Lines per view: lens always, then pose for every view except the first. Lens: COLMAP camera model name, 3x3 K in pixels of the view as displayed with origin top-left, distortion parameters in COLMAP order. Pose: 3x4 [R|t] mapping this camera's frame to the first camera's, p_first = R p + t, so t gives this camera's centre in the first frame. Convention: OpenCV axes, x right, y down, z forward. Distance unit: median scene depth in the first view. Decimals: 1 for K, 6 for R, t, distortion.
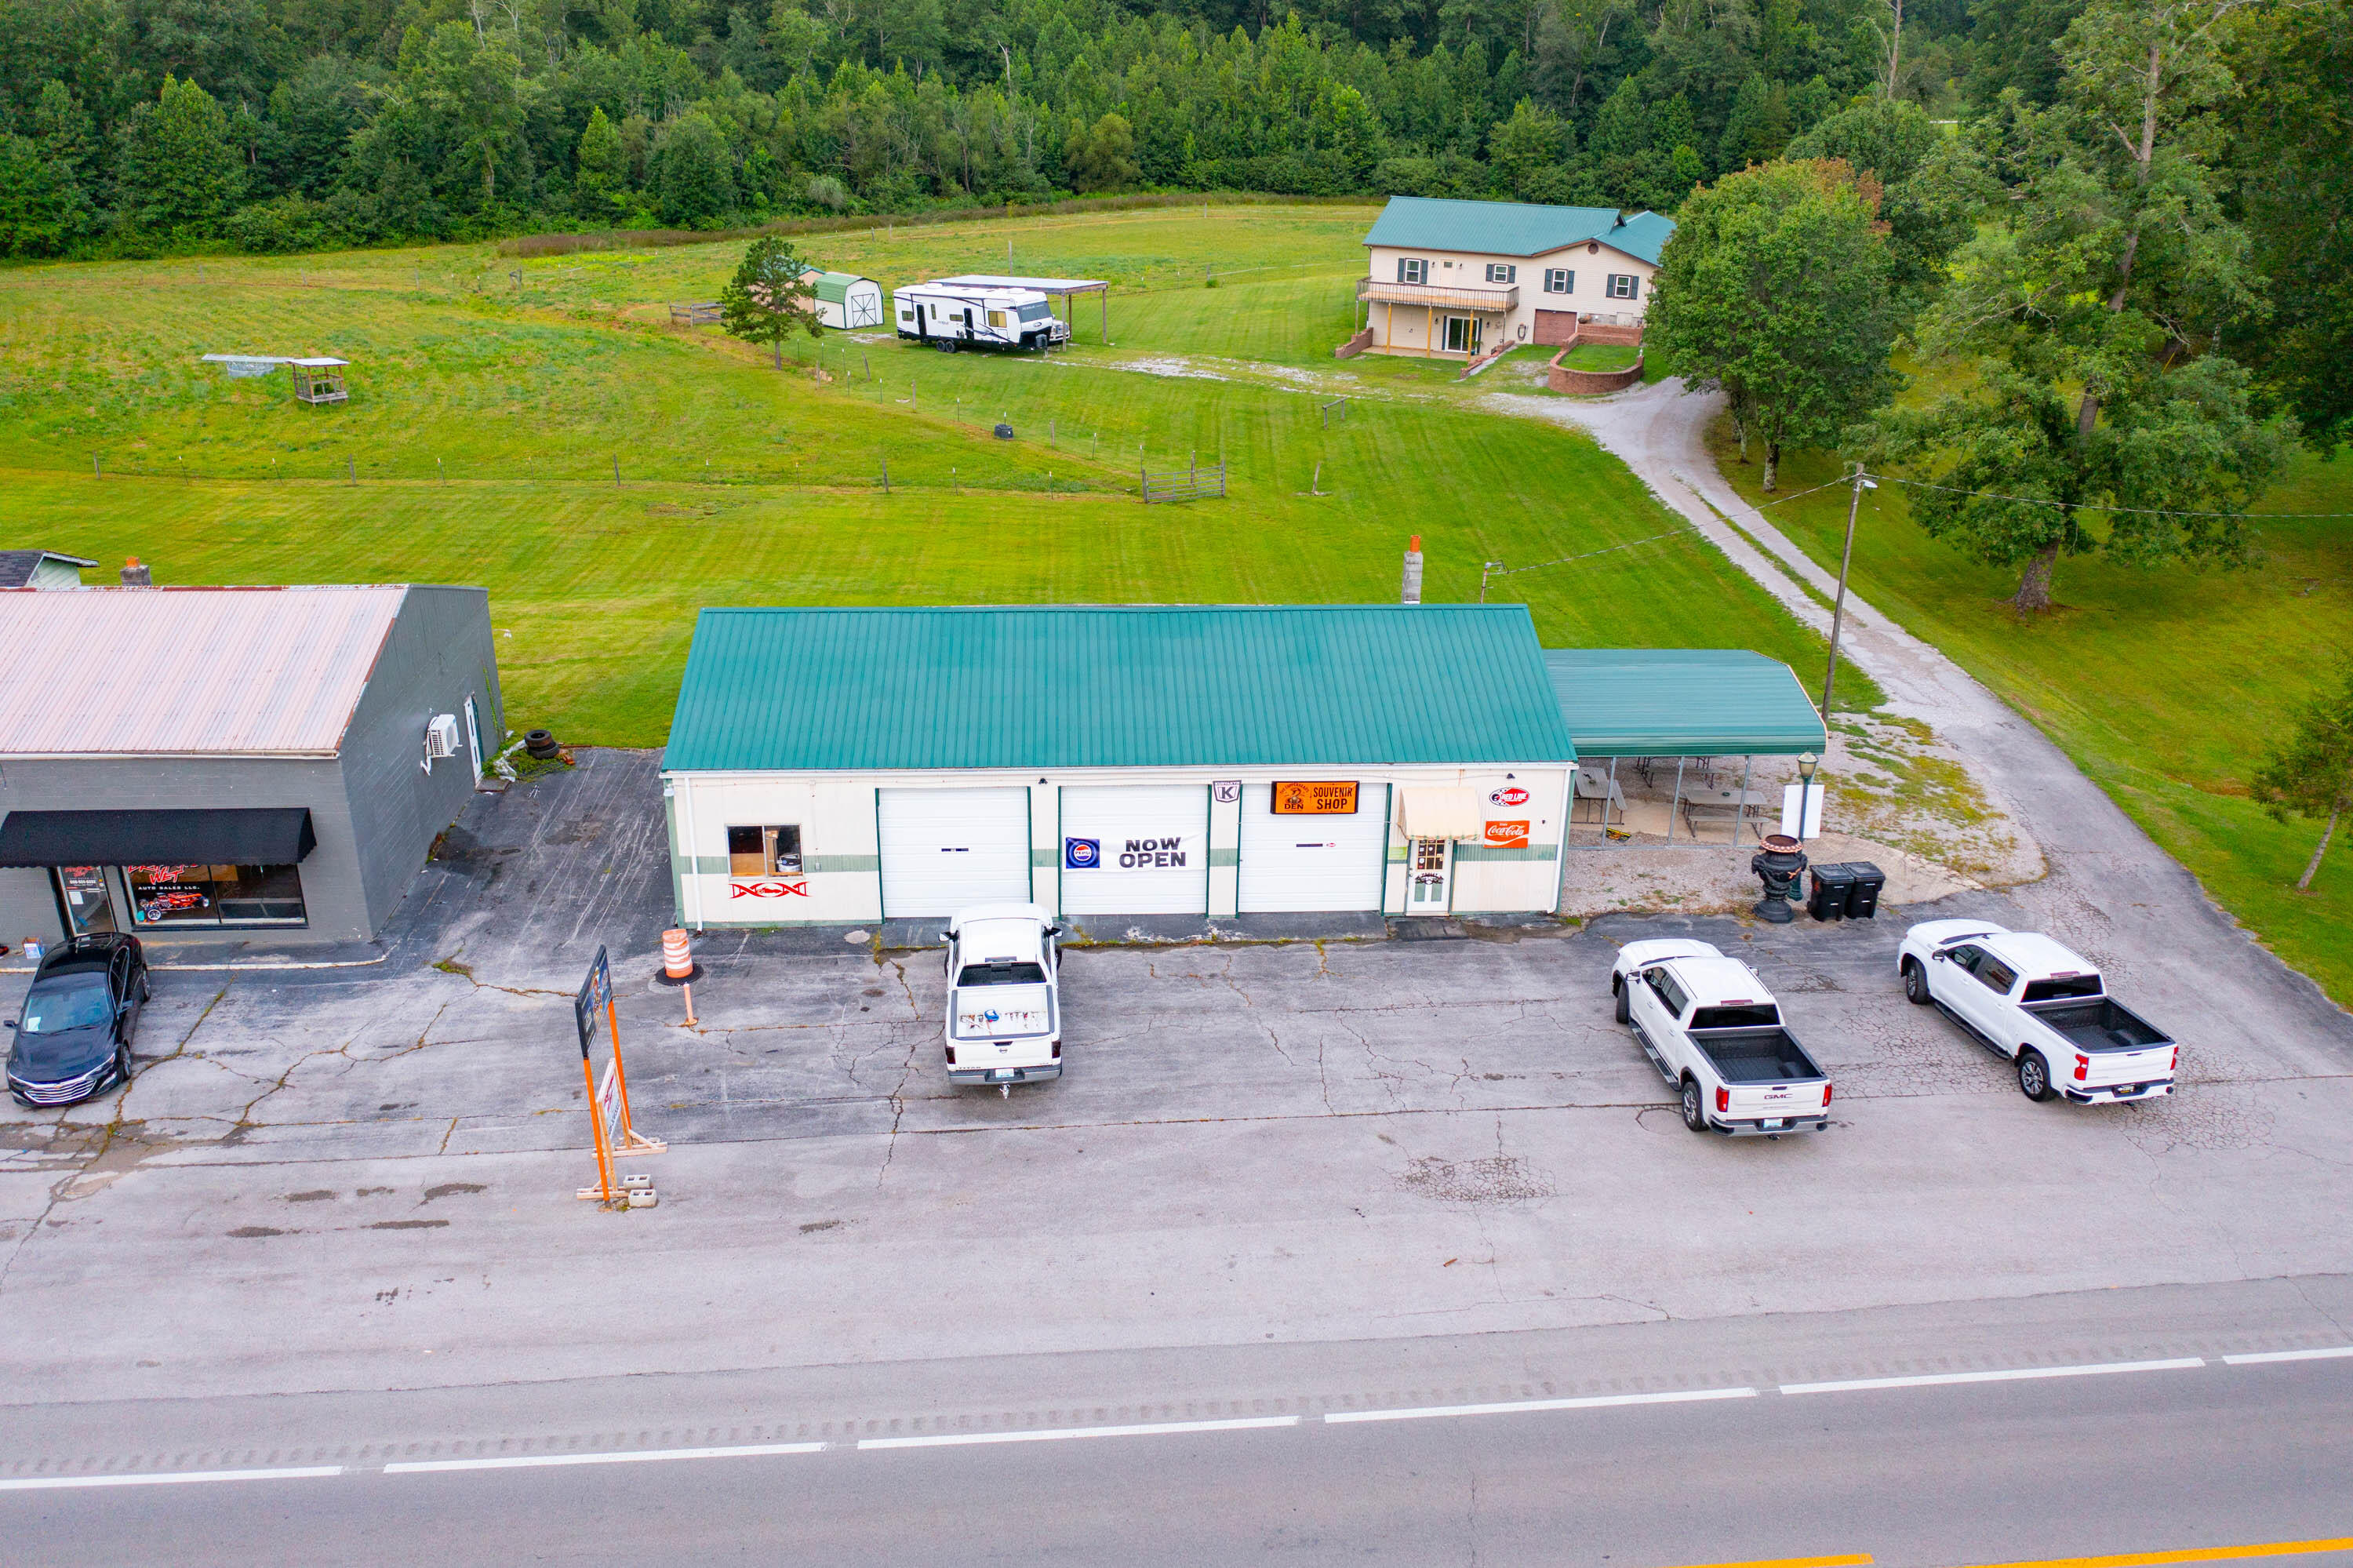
lens RADIAL K [[1854.8, 0, 1172.0], [0, 1854.8, 791.0], [0, 0, 1]] dist [-0.021431, 0.006708]
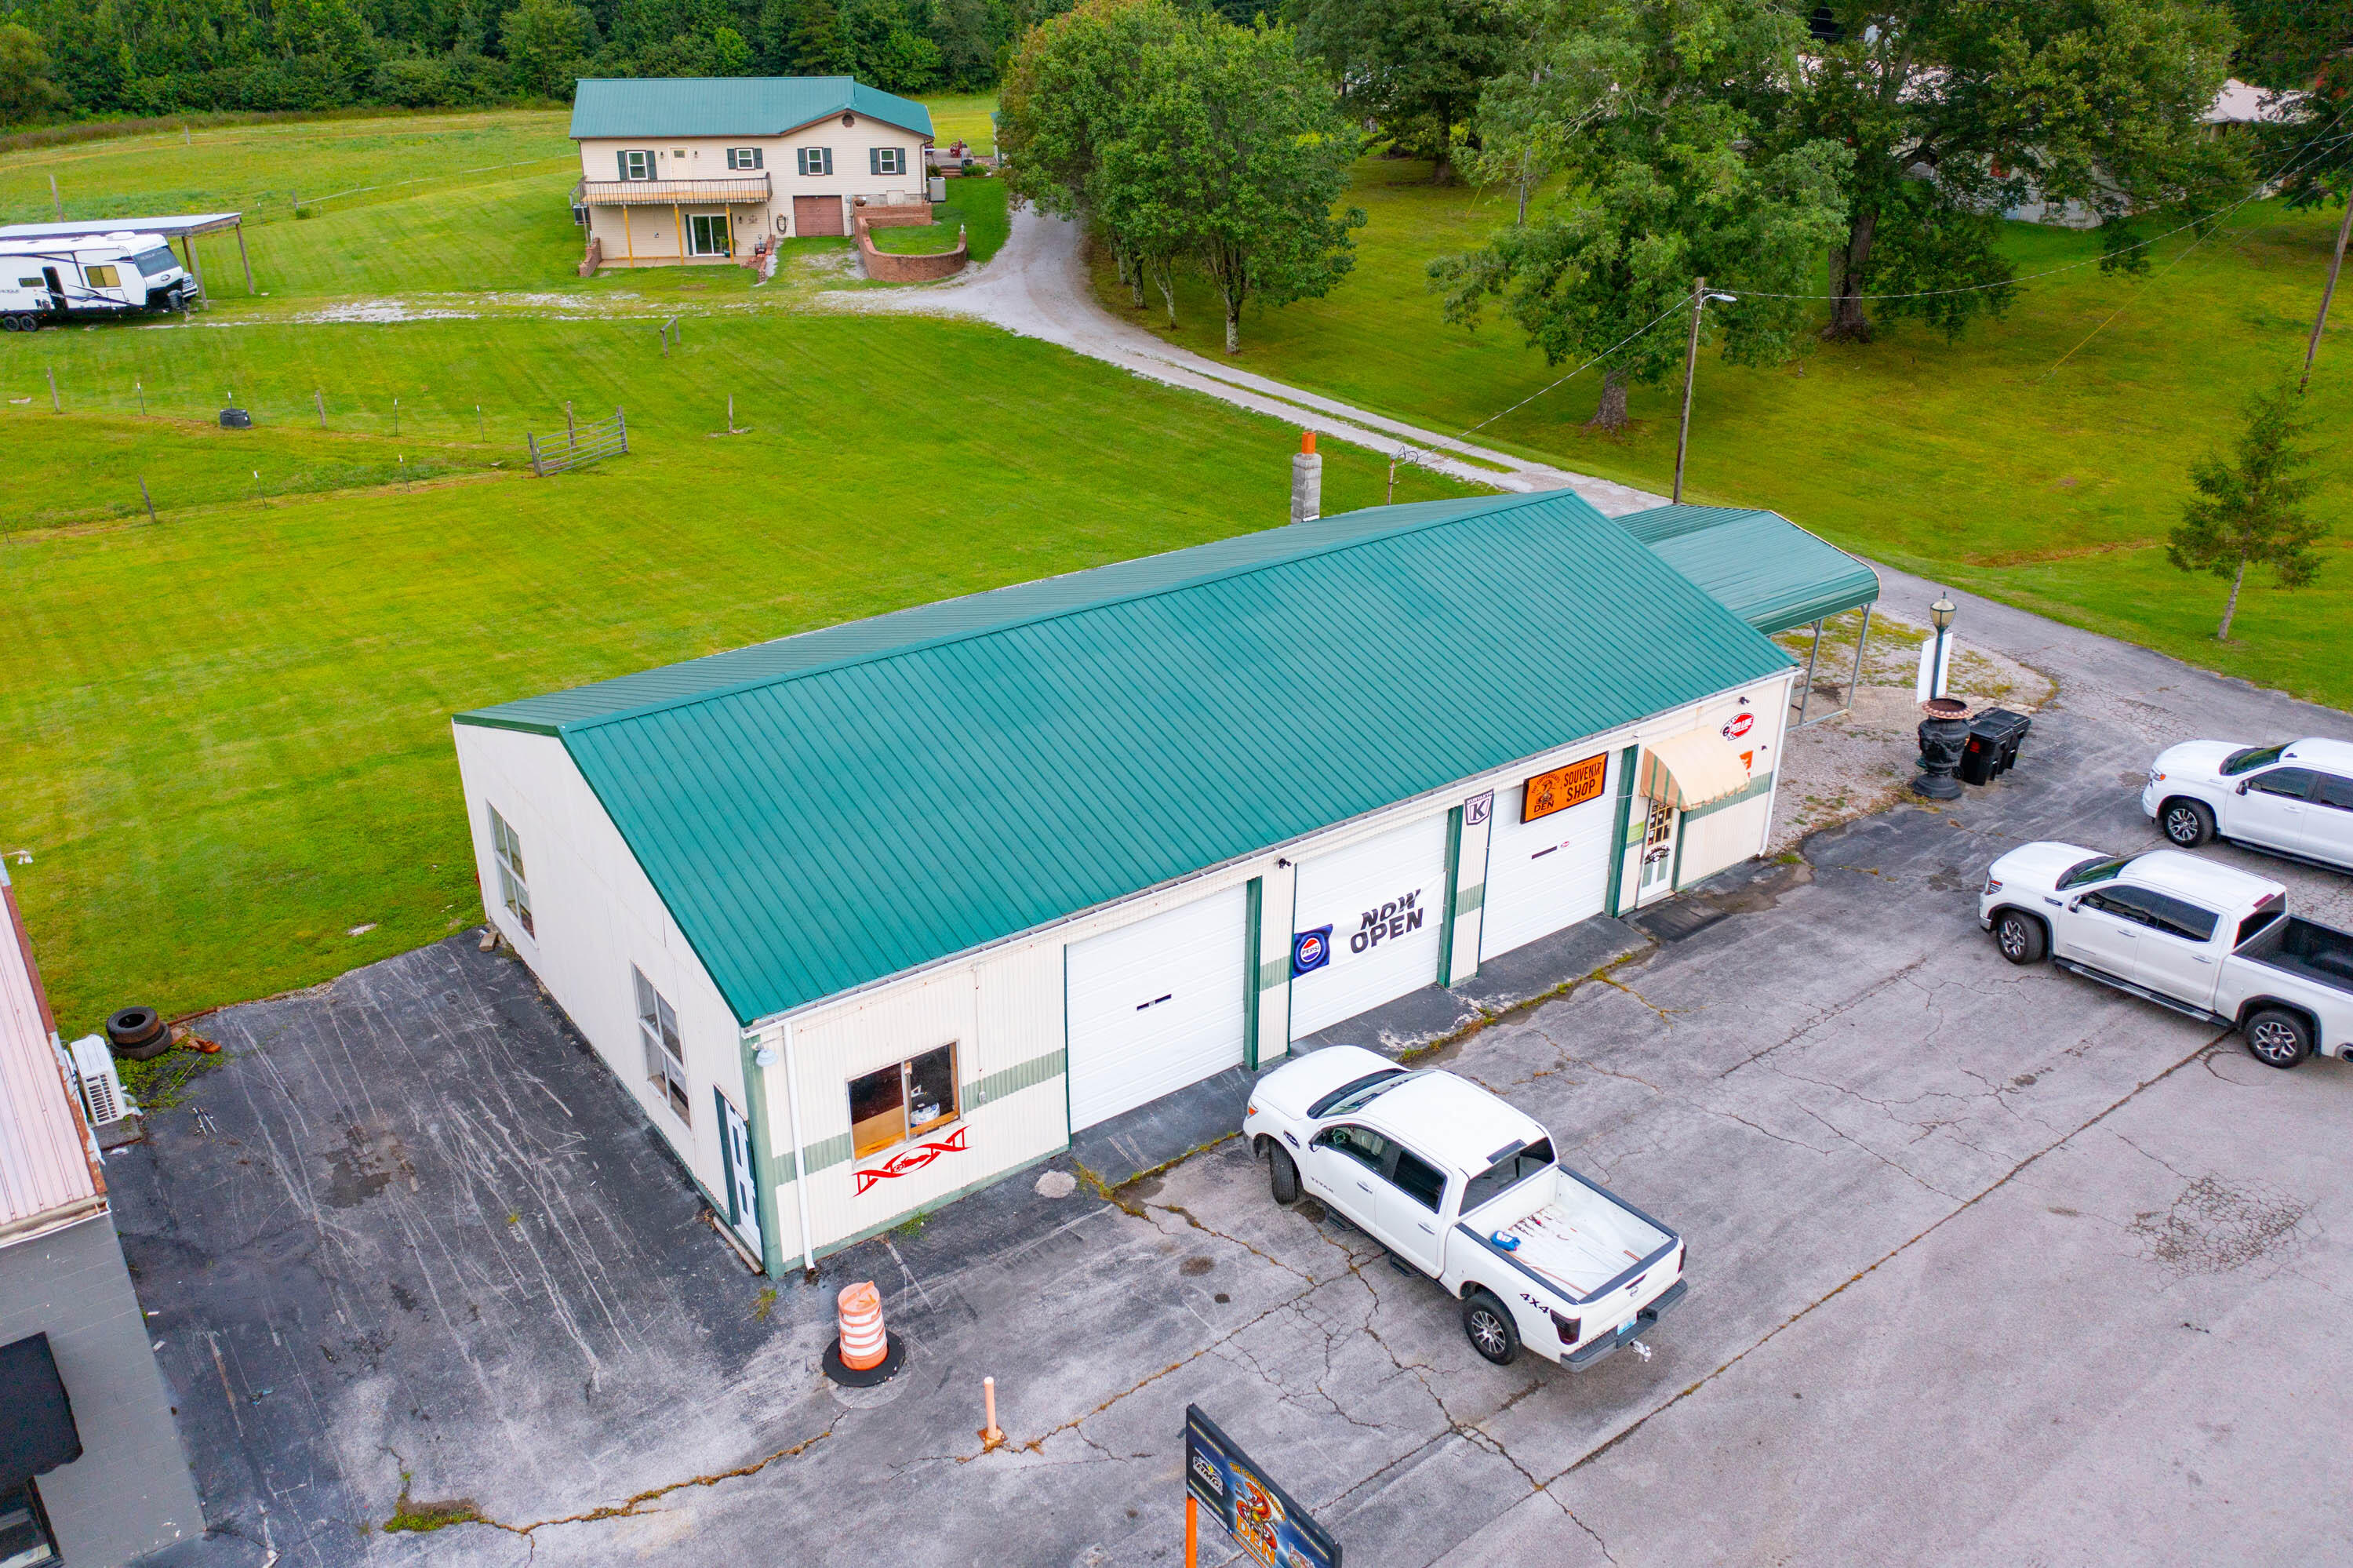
lens RADIAL K [[1854.8, 0, 1170.0], [0, 1854.8, 786.0], [0, 0, 1]] dist [-0.021431, 0.006708]
pose [[0.840112, -0.240753, 0.486055, -0.227626], [0.220576, 0.970296, 0.099357, -0.057841], [-0.495538, 0.023741, 0.868262, 0.246908]]
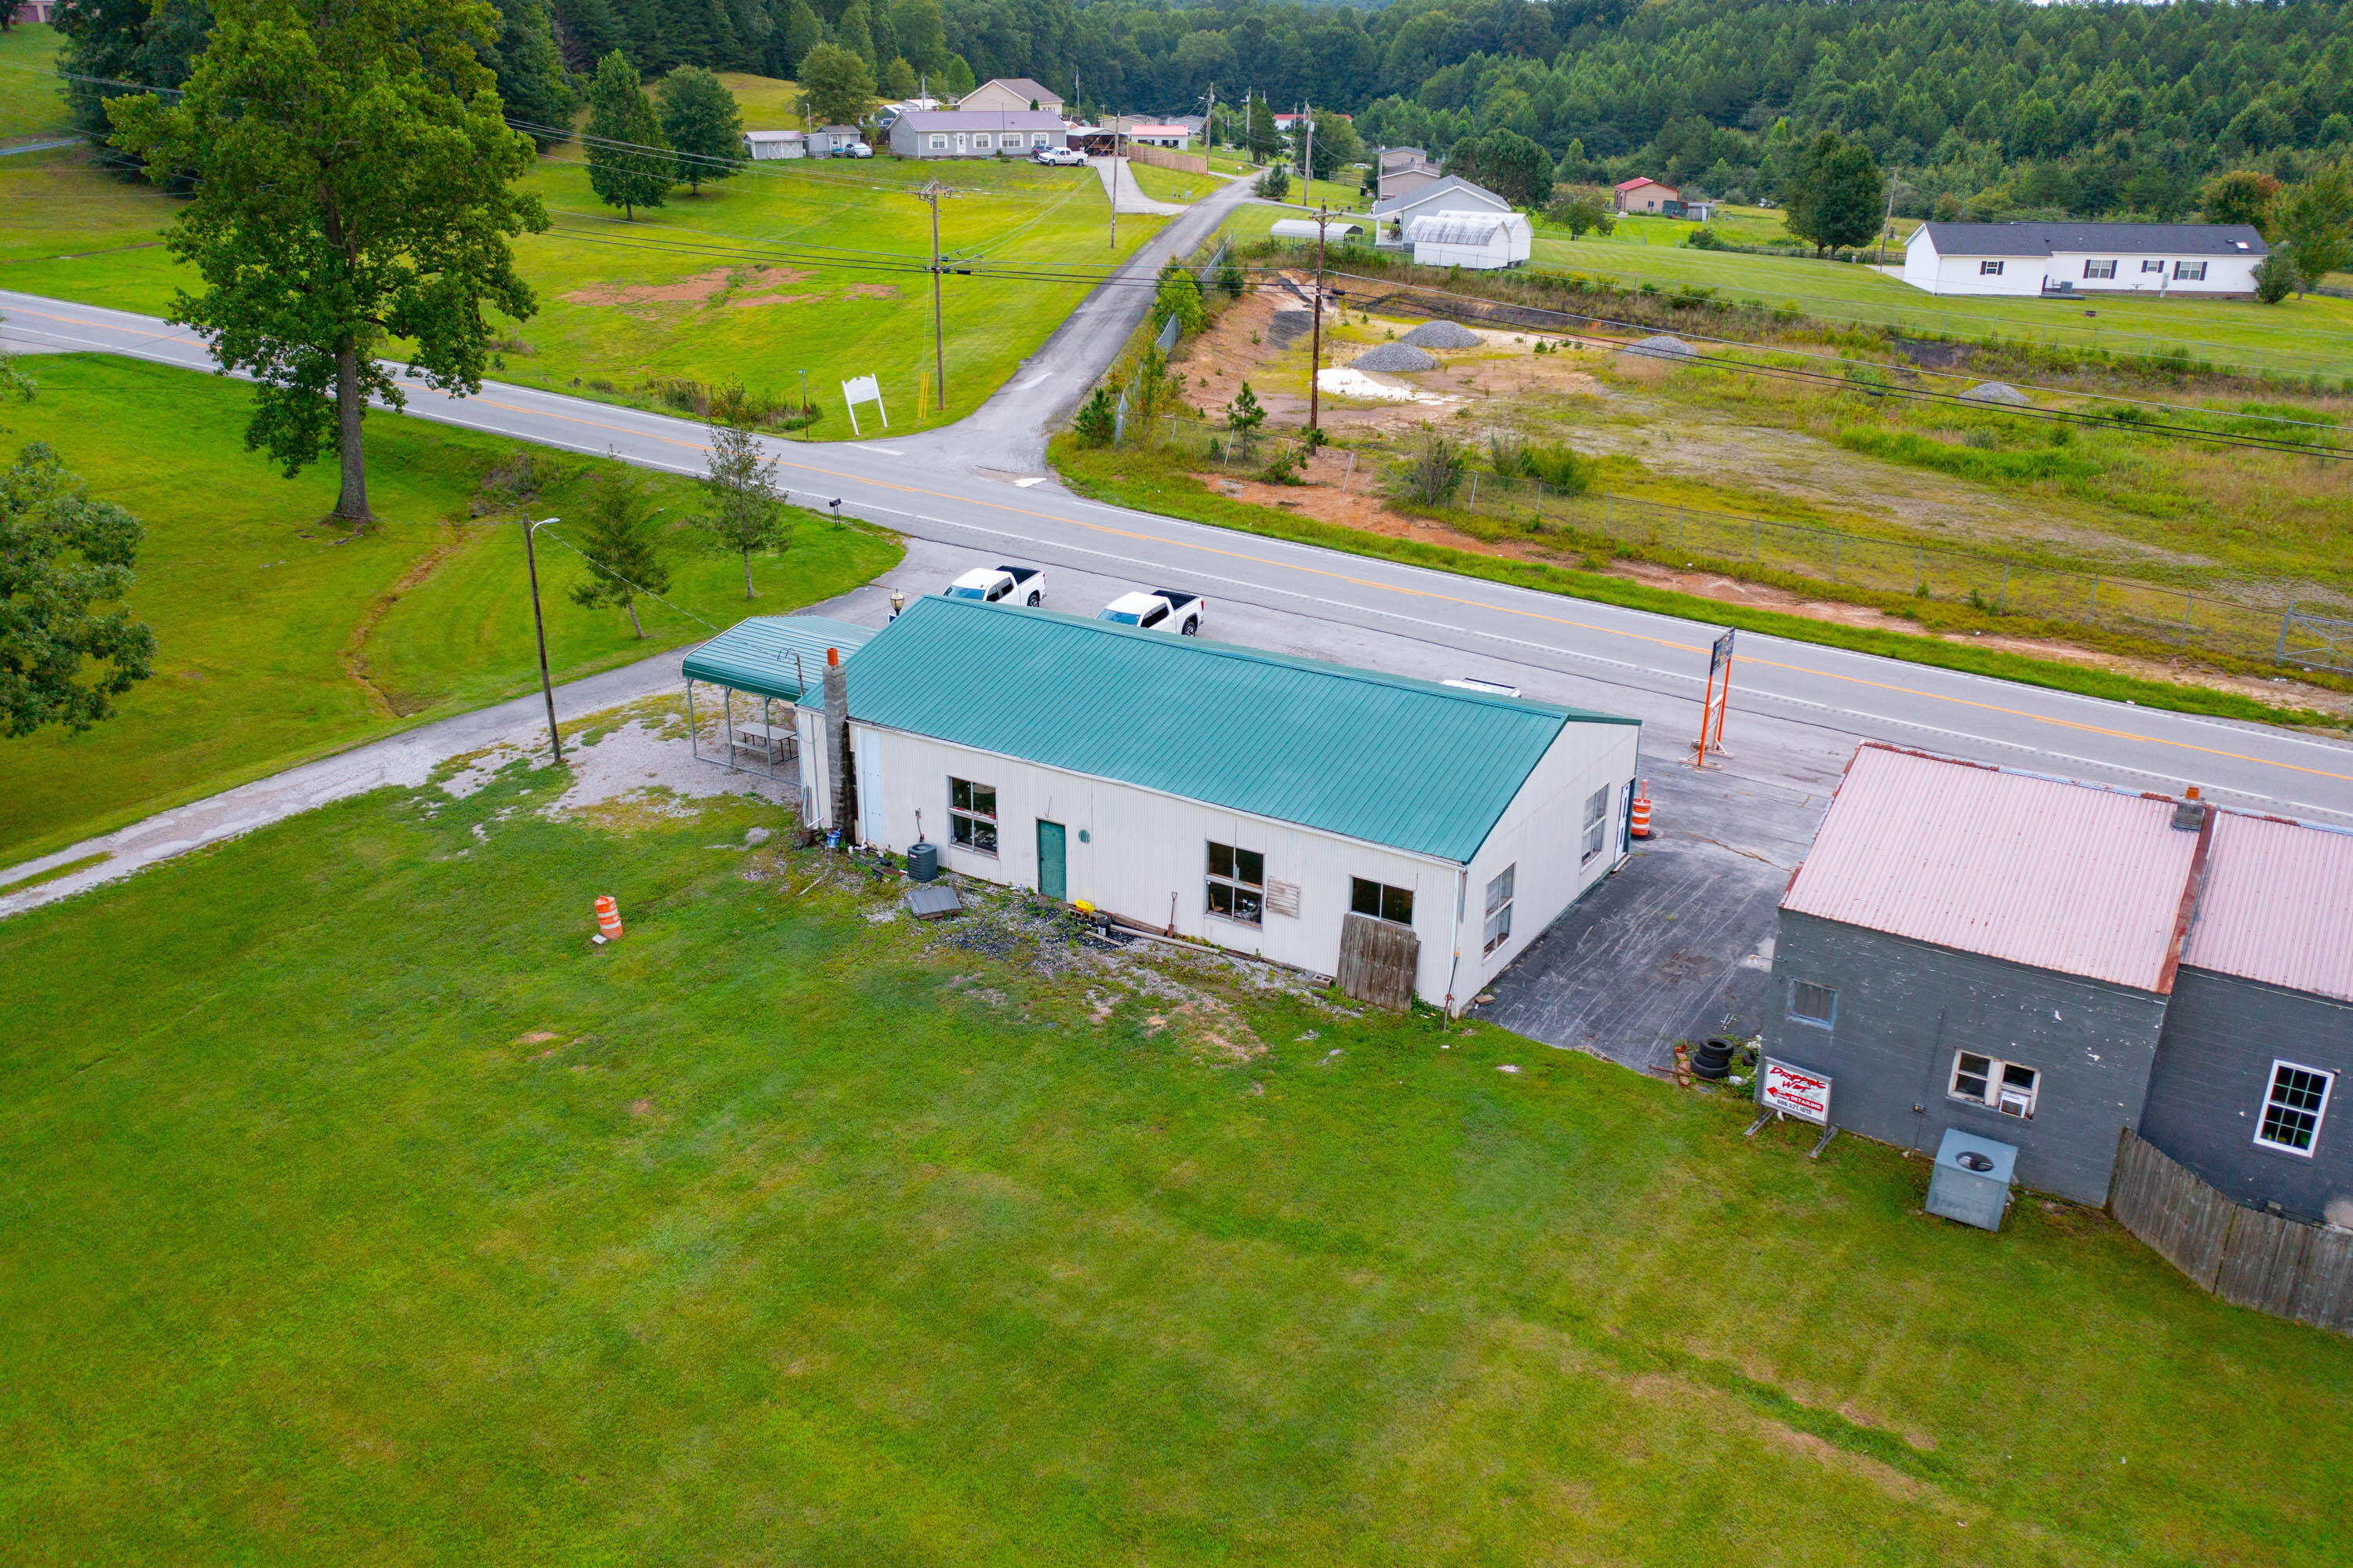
lens RADIAL K [[1854.8, 0, 1167.4], [0, 1854.8, 799.5], [0, 0, 1]] dist [-0.021431, 0.006708]
pose [[-0.805821, -0.233747, 0.544073, -0.378259], [0.221340, 0.733301, 0.642867, -0.454197], [-0.549238, 0.638461, -0.539172, 1.013919]]
